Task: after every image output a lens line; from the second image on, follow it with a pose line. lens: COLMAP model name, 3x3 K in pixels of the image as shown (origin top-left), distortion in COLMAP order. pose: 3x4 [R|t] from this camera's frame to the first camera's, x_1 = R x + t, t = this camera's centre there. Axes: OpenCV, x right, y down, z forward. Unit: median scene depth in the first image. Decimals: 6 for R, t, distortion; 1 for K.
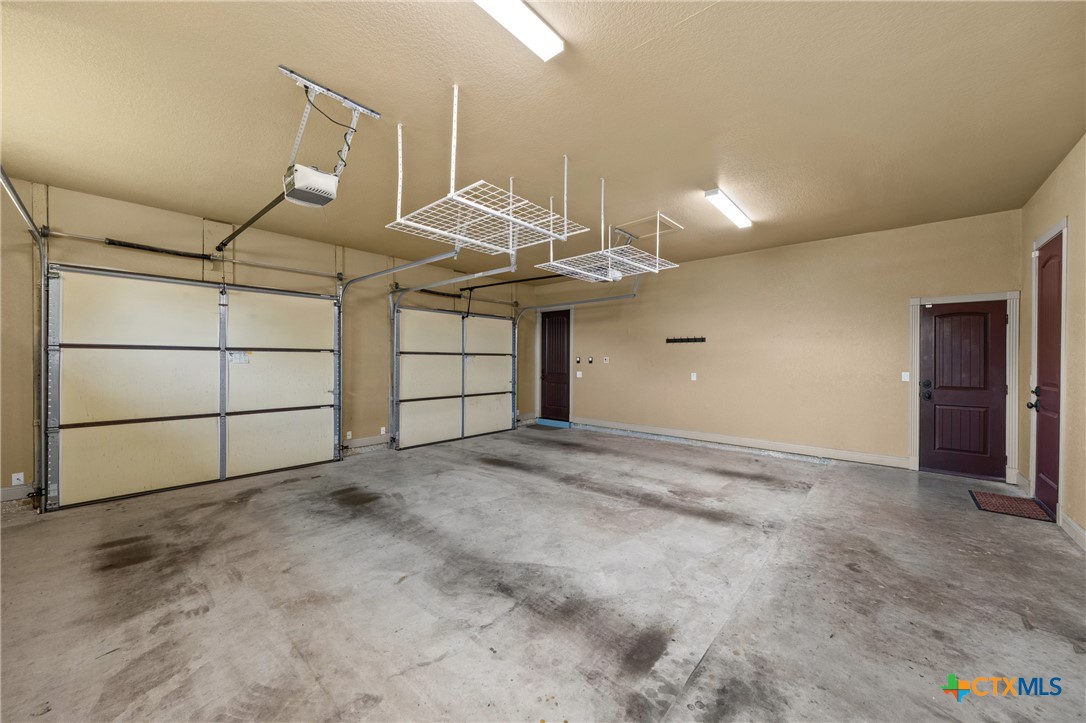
lens RADIAL K [[394.9, 0, 542.1], [0, 394.9, 359.2], [0, 0, 1]] dist [-0.000746, -0.000843]
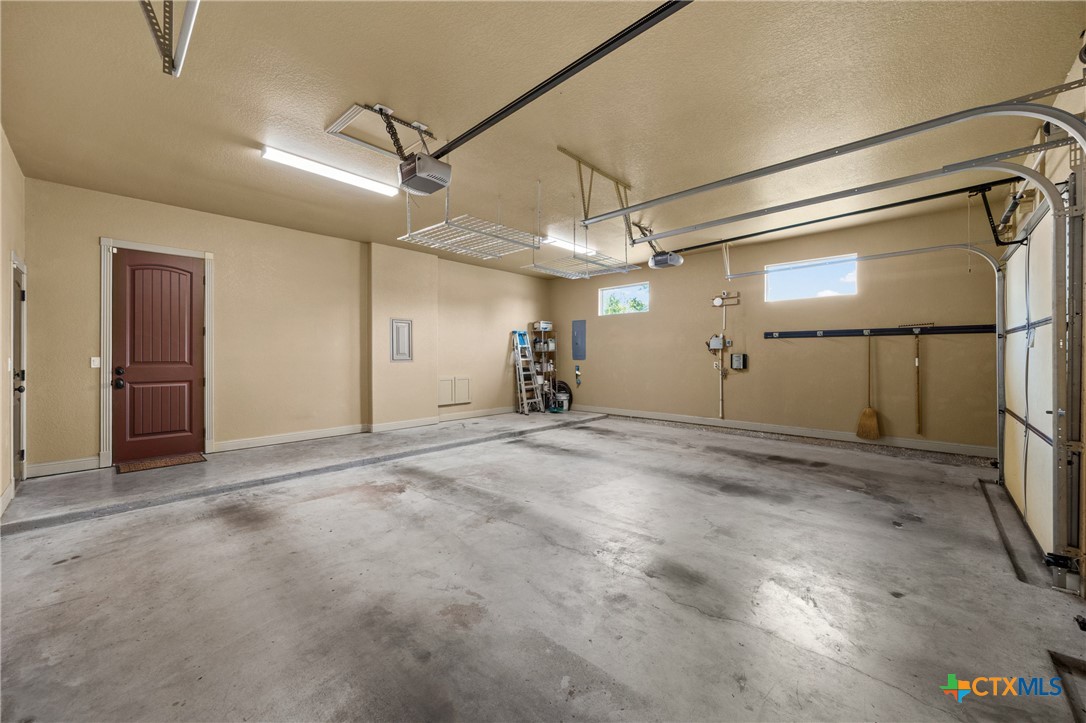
lens RADIAL K [[394.9, 0, 544.0], [0, 394.9, 357.0], [0, 0, 1]] dist [-0.000746, -0.000843]
pose [[-0.999804, -0.003552, 0.019486, -0.008391], [-0.003403, 0.999965, 0.007655, 0.025865], [-0.019513, 0.007587, -0.999781, 1.890466]]
